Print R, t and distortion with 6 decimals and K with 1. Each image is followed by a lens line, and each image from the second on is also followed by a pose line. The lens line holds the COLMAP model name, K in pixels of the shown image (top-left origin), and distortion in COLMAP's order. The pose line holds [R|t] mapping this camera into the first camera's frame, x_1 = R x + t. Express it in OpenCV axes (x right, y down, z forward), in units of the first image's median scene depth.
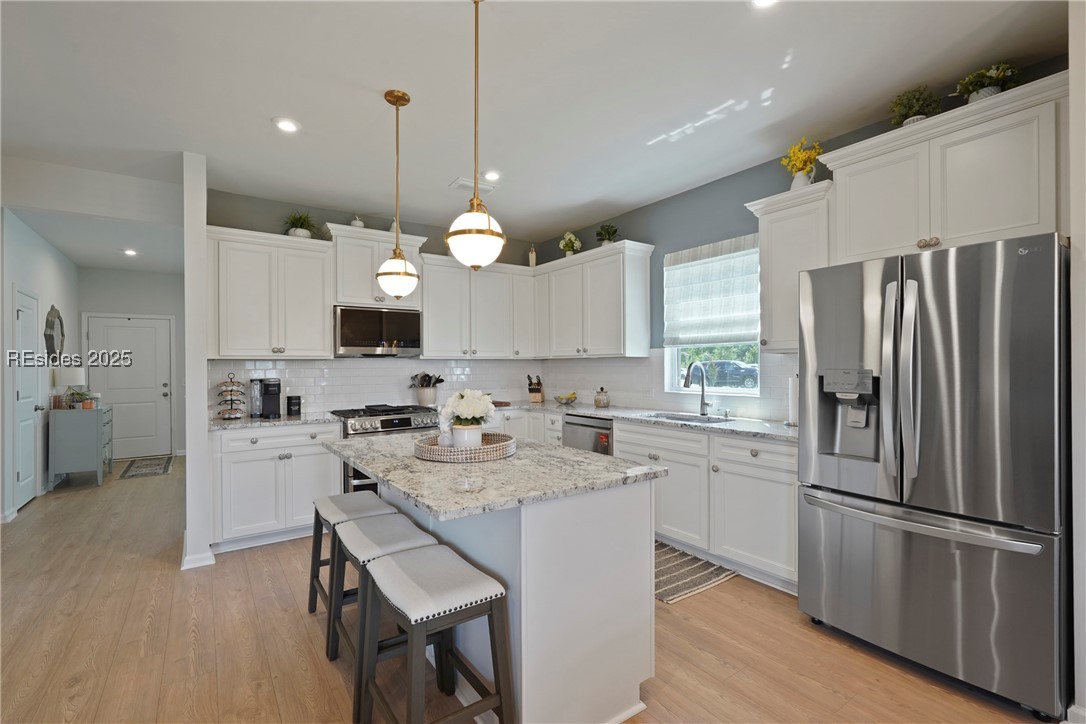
lens RADIAL K [[483.0, 0, 537.6], [0, 483.0, 362.8], [0, 0, 1]] dist [-0.012615, 0.005933]
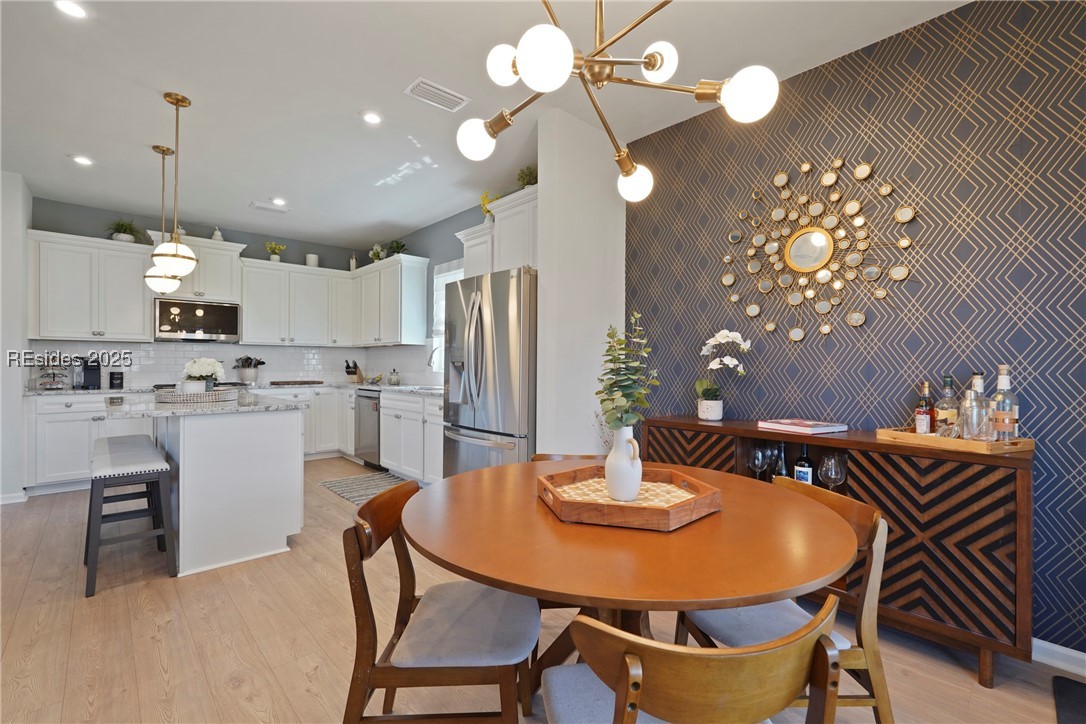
lens RADIAL K [[483.0, 0, 552.0], [0, 483.0, 364.6], [0, 0, 1]] dist [-0.012615, 0.005933]
pose [[0.990467, 0.009815, 0.137399, 0.408925], [-0.010346, 0.999942, 0.003151, 0.035135], [-0.137360, -0.004542, 0.990511, -0.341996]]
